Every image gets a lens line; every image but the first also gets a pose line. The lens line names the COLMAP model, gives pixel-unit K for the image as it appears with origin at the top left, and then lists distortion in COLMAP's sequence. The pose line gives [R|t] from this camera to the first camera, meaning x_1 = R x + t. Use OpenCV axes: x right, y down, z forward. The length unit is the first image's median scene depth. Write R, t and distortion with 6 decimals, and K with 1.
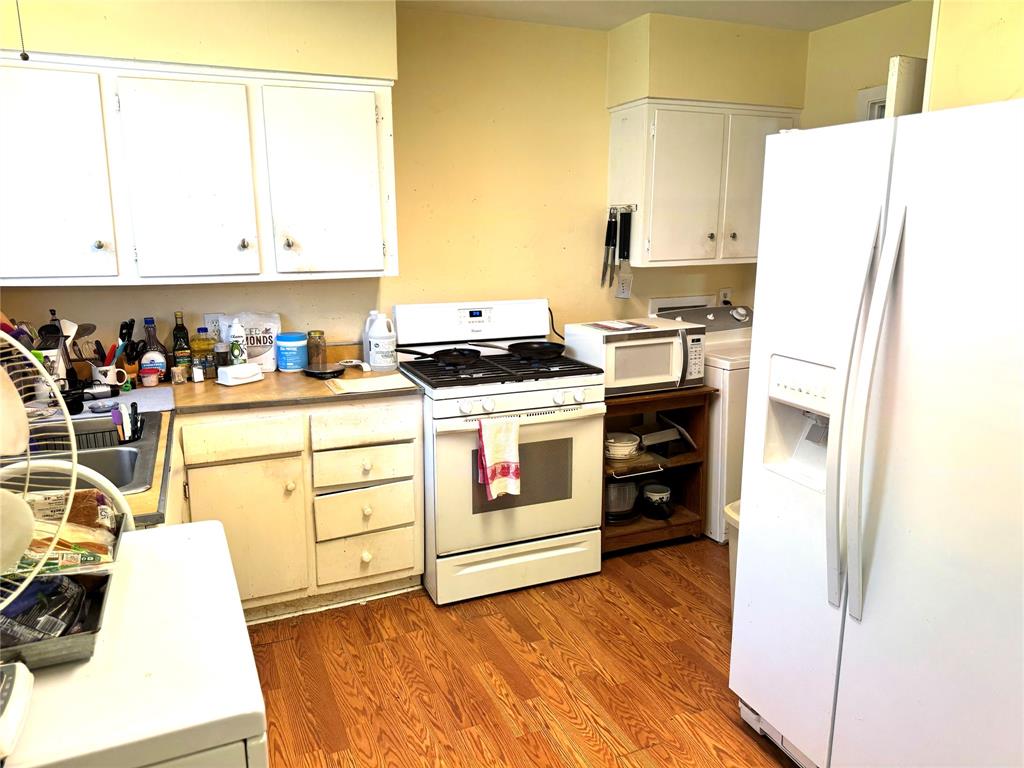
lens RADIAL K [[724.2, 0, 511.0], [0, 724.2, 384.3], [0, 0, 1]] dist [0.043318, 0.000302]
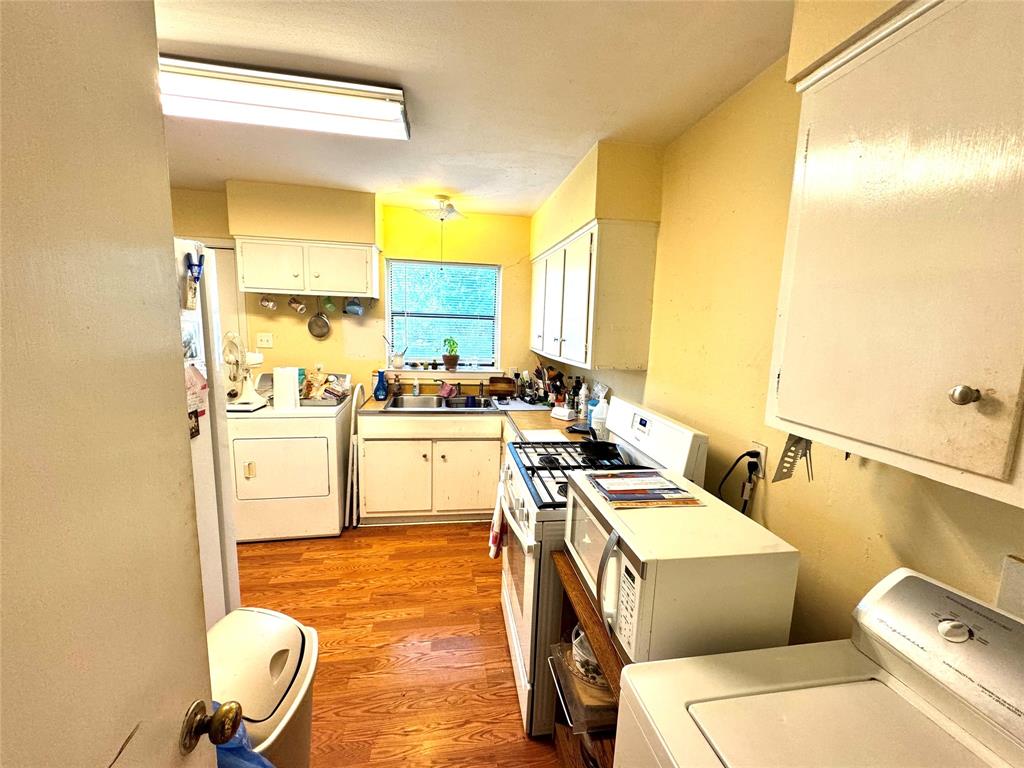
lens RADIAL K [[411.8, 0, 512.5], [0, 411.8, 380.7], [0, 0, 1]] dist [0.002567, 0.000227]
pose [[-0.233740, 0.128758, -0.963736, 0.671409], [-0.245640, 0.951219, 0.186662, -0.272686], [0.940758, 0.280363, -0.190710, 1.199225]]
